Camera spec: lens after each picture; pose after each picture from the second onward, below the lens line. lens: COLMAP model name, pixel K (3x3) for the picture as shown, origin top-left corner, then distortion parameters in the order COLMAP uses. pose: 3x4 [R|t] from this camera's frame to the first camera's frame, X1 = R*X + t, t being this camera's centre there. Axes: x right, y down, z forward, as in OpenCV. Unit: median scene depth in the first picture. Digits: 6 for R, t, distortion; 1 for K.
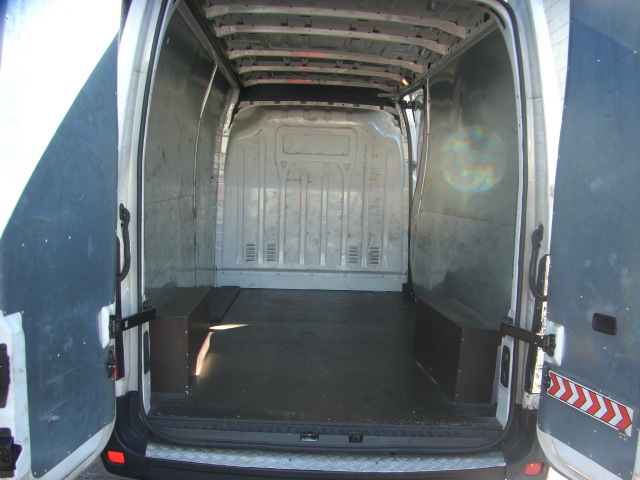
lens RADIAL K [[722.4, 0, 342.8], [0, 722.4, 326.5], [0, 0, 1]] dist [-0.206173, 0.196385]
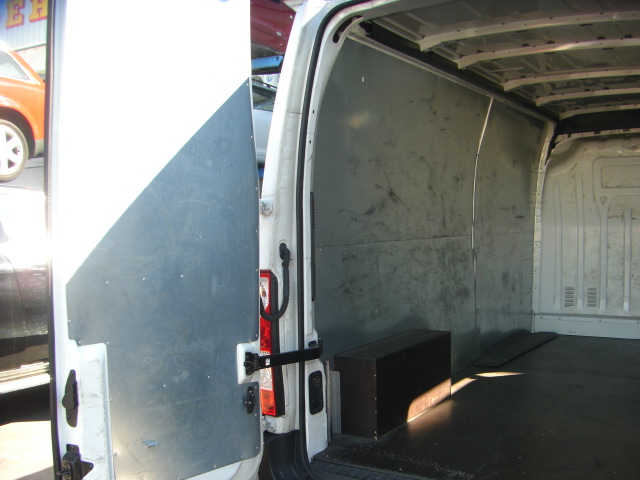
lens RADIAL K [[722.4, 0, 342.8], [0, 722.4, 326.5], [0, 0, 1]] dist [-0.206173, 0.196385]
pose [[0.826538, 0.027928, -0.562188, 0.150413], [-0.063215, 0.997055, -0.043409, -0.006744], [0.559320, 0.071417, 0.825870, 0.088683]]
